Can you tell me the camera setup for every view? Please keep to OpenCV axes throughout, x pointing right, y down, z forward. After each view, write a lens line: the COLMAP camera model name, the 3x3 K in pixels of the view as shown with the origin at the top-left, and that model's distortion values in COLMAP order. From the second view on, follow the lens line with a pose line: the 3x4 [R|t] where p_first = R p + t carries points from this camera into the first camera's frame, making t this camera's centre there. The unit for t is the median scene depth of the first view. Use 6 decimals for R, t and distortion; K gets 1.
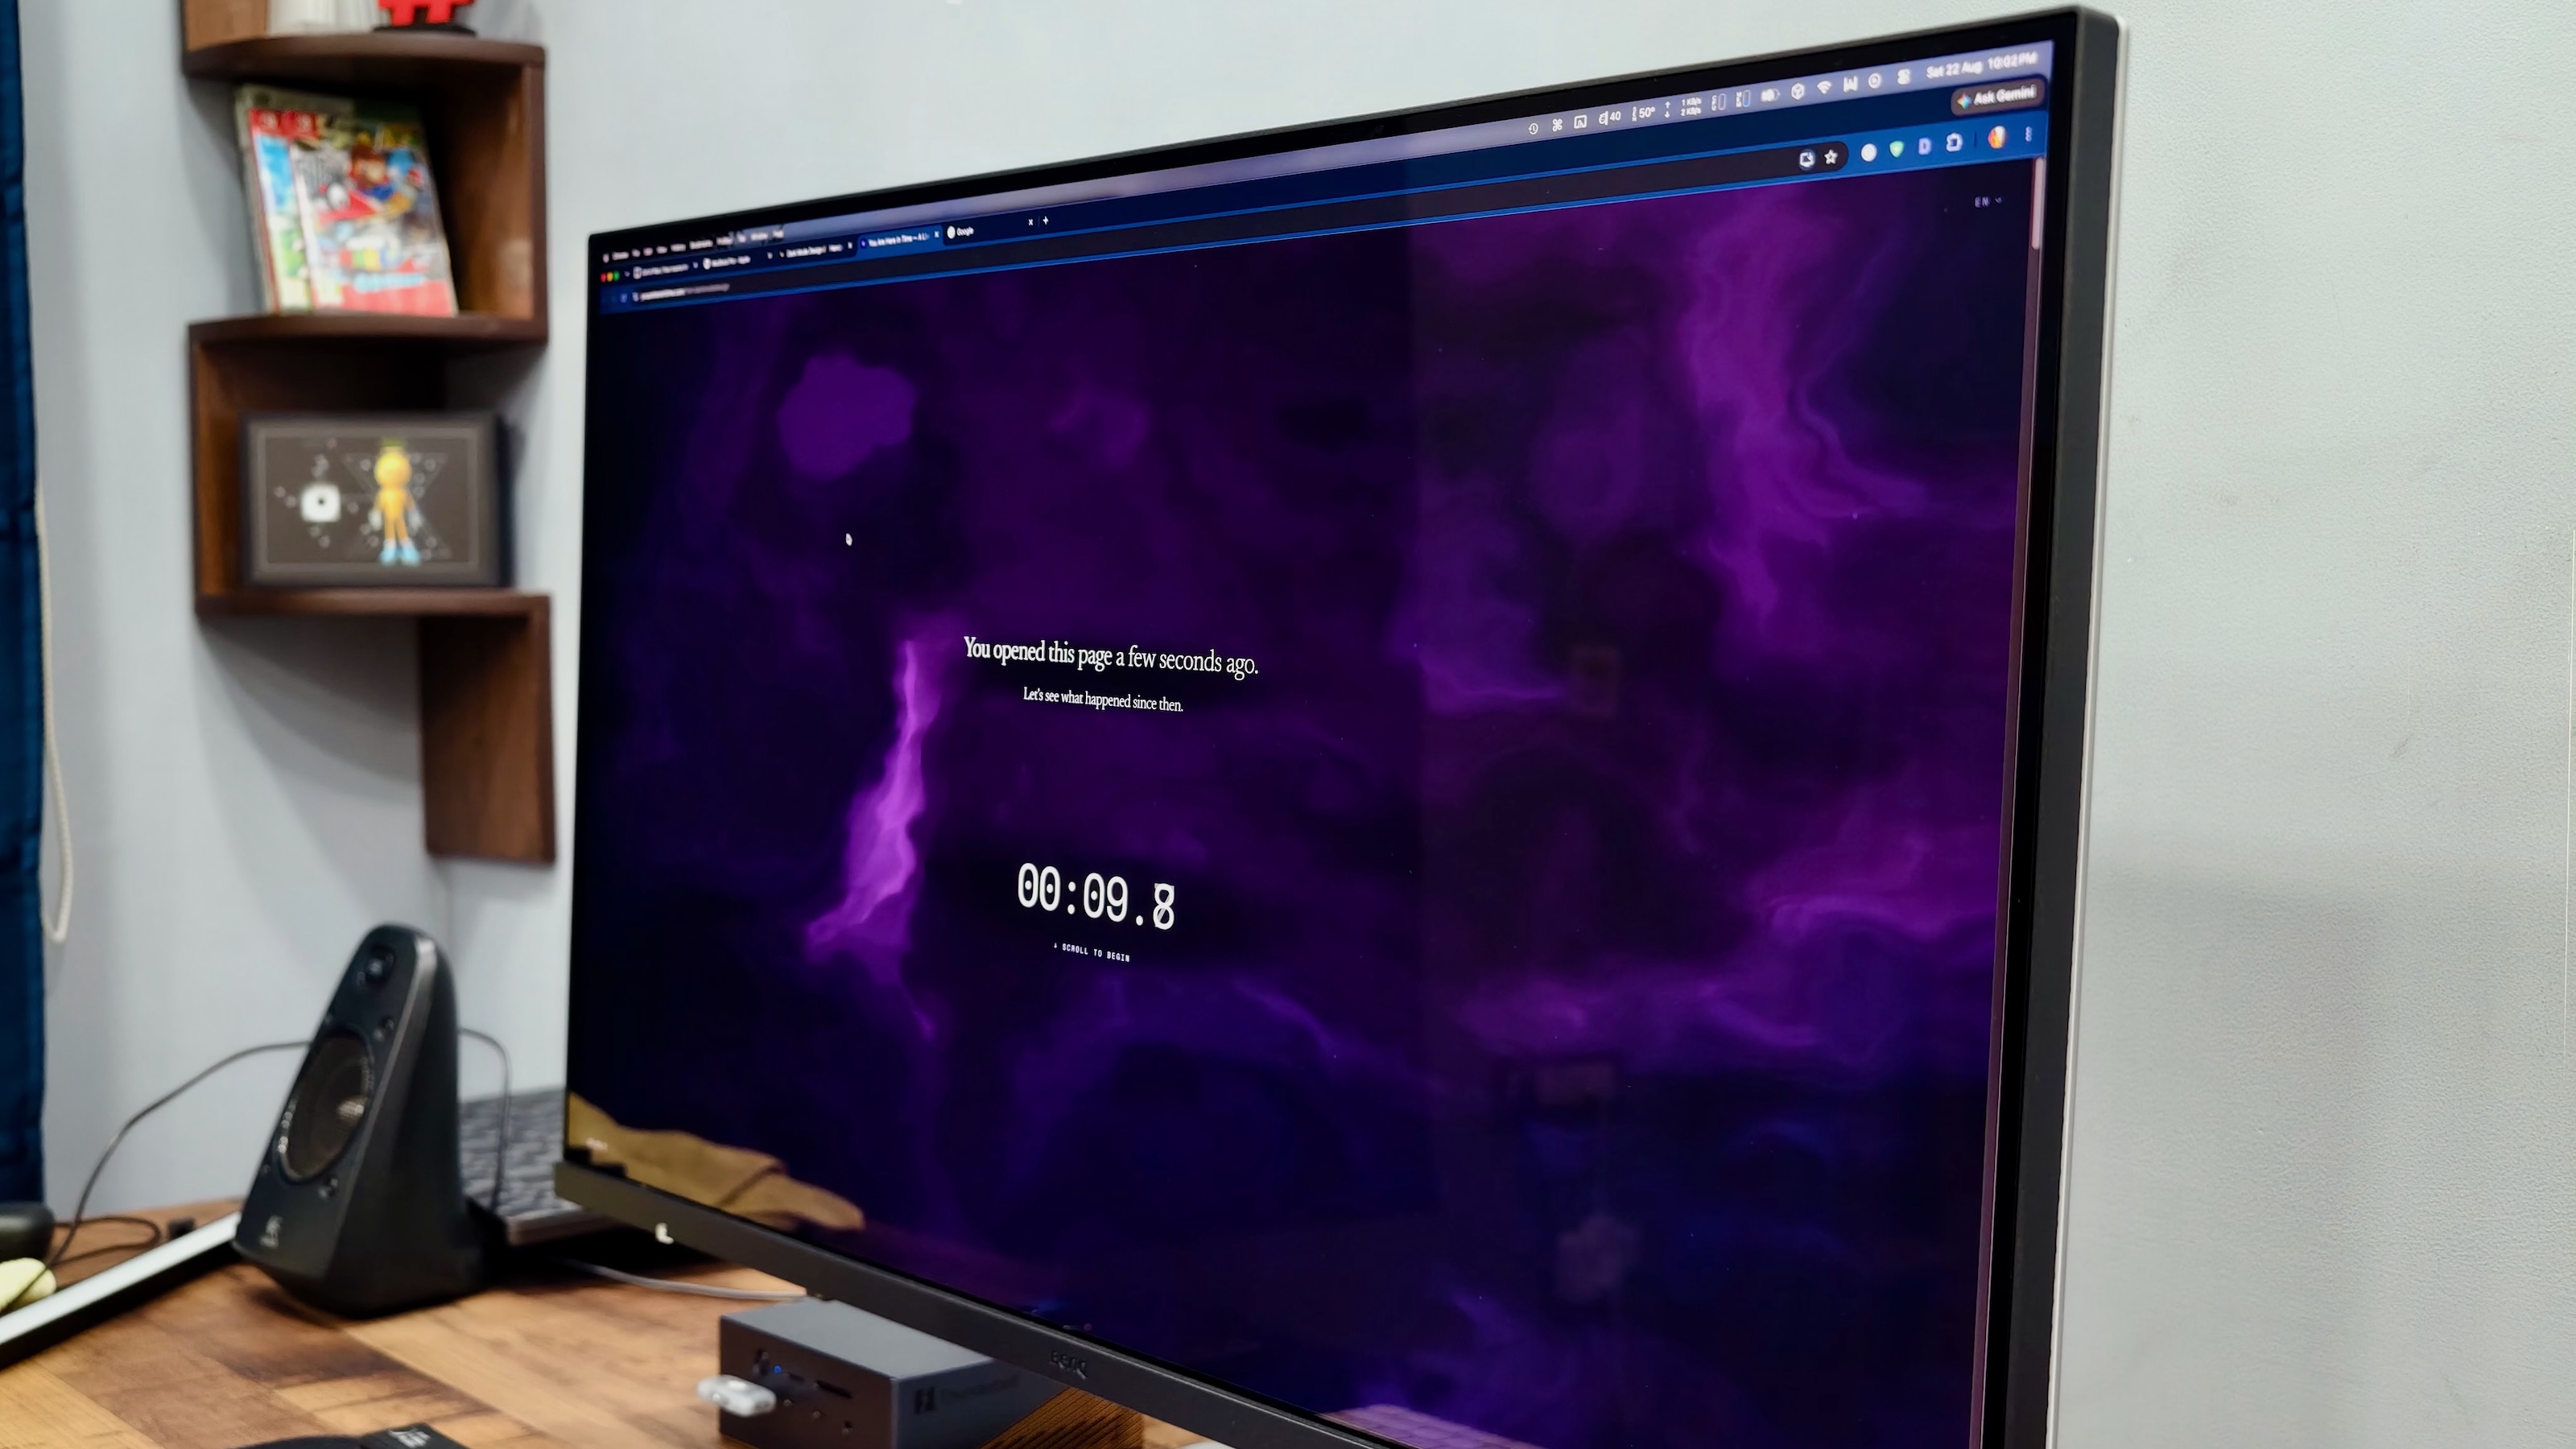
lens RADIAL K [[2615.5, 0, 1291.6], [0, 2615.5, 699.6], [0, 0, 1]] dist [0.028302, 0.000000]
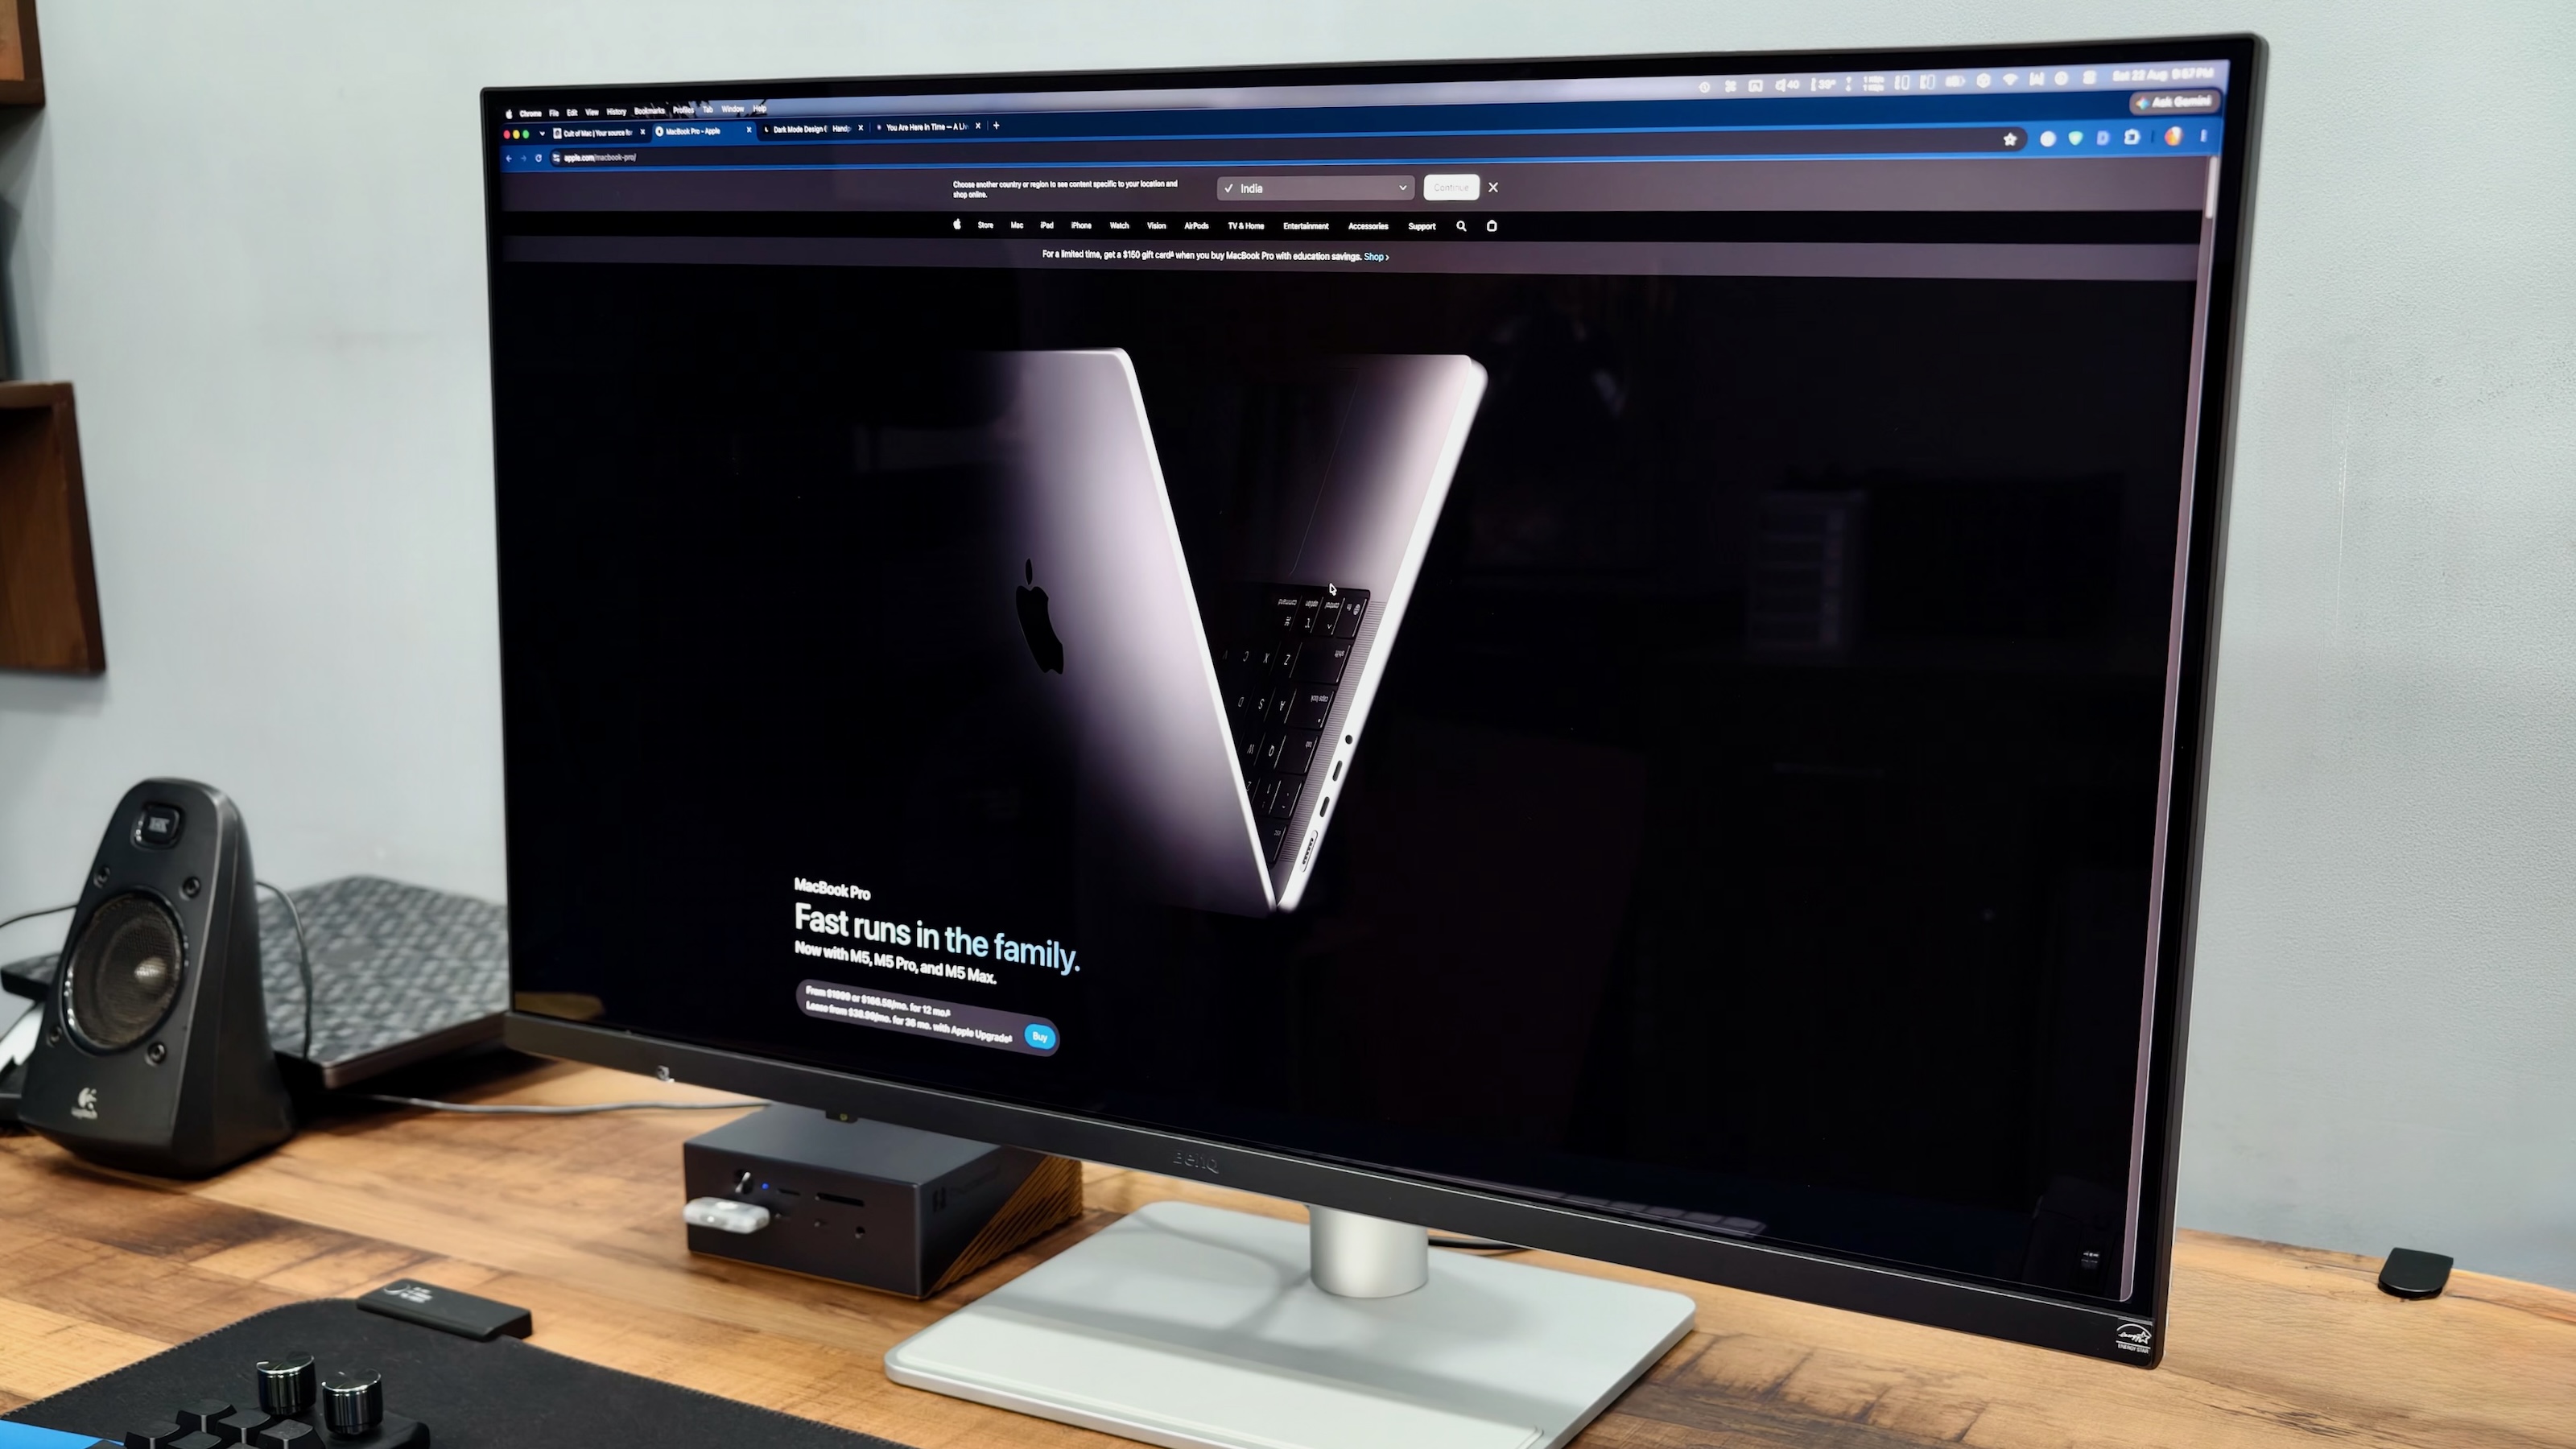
lens RADIAL K [[2615.5, 0, 1273.4], [0, 2615.5, 744.4], [0, 0, 1]] dist [0.028302, 0.000000]
pose [[0.953652, -0.072503, 0.292048, -0.302428], [0.029618, 0.988443, 0.148673, -0.075672], [-0.299452, -0.133132, 0.944777, -0.043332]]
